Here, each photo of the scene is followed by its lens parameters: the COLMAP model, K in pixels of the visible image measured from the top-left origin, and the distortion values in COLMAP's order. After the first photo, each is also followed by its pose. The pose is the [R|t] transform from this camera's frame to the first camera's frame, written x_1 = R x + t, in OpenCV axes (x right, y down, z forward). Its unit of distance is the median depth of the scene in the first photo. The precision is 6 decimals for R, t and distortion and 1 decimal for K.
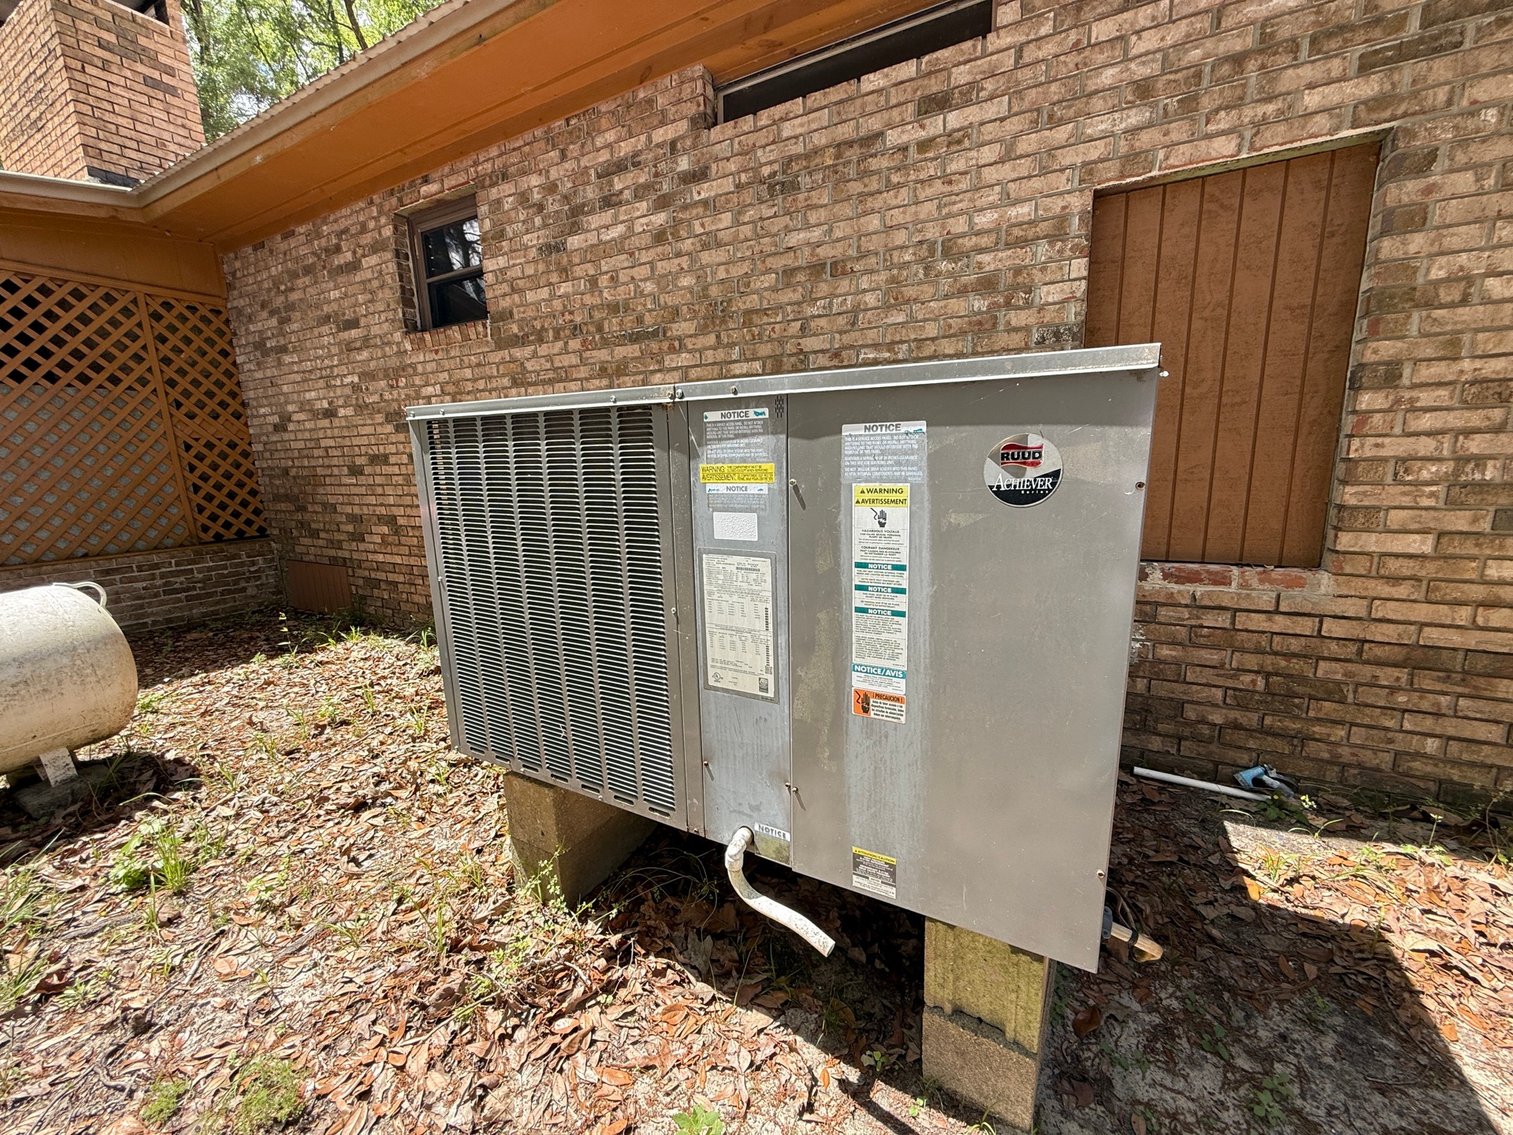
lens RADIAL K [[606.1, 0, 752.9], [0, 606.1, 565.5], [0, 0, 1]] dist [0.004372, 0.000074]
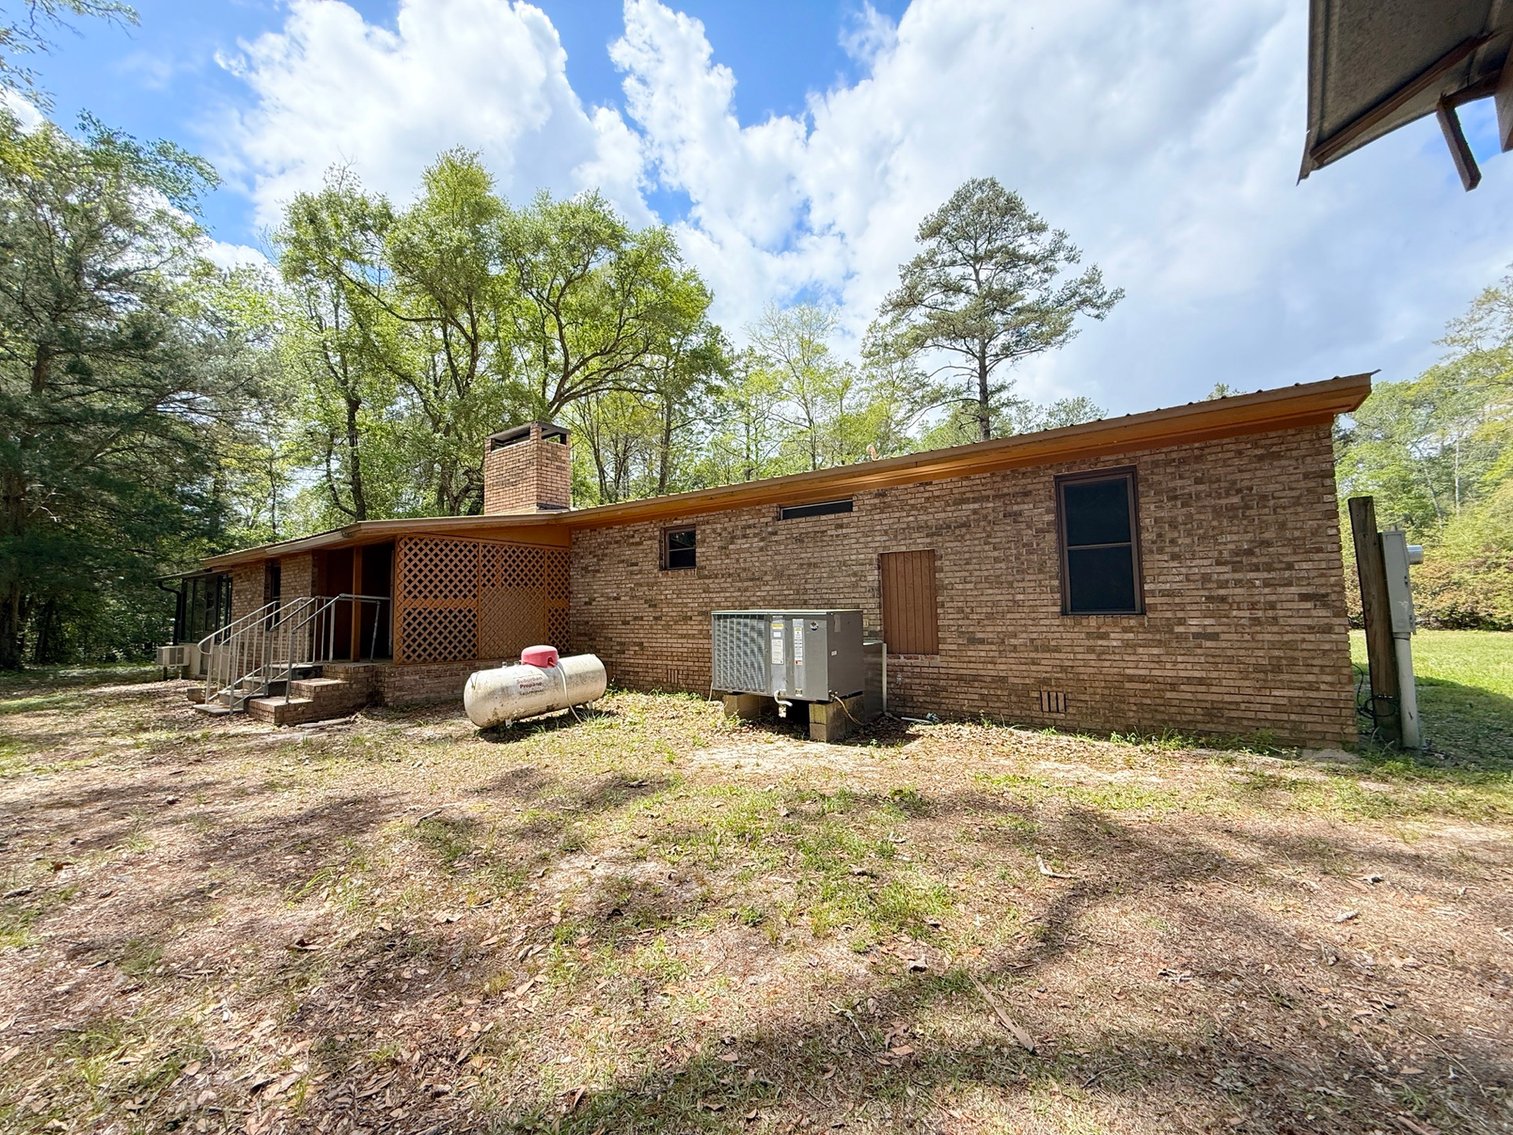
lens RADIAL K [[606.1, 0, 757.6], [0, 606.1, 563.4], [0, 0, 1]] dist [0.004372, 0.000074]
pose [[0.993463, 0.004936, -0.114051, 0.188941], [-0.033733, 0.967144, -0.251982, 0.318262], [0.109060, 0.254182, 0.960988, -2.049277]]
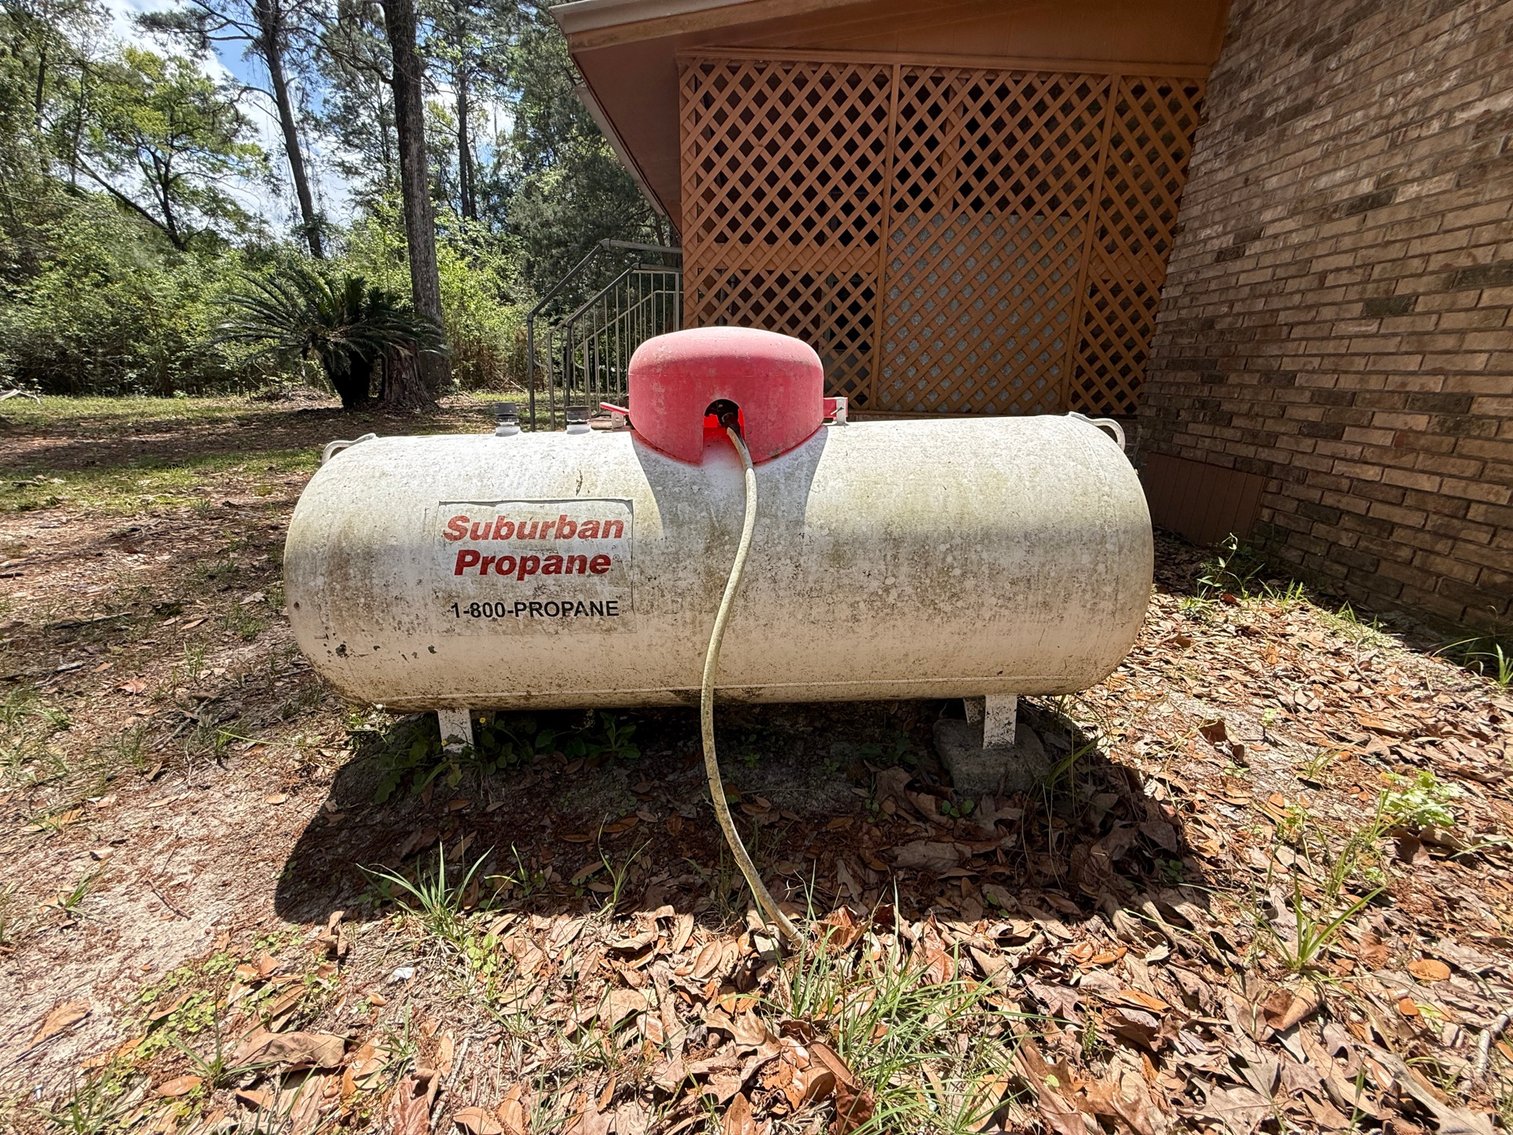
lens RADIAL K [[606.1, 0, 750.6], [0, 606.1, 563.7], [0, 0, 1]] dist [0.004372, 0.000074]
pose [[0.475165, 0.311257, -0.823005, -0.666763], [-0.200335, 0.949047, 0.243262, 0.072974], [0.856787, 0.049287, 0.513310, 0.394121]]
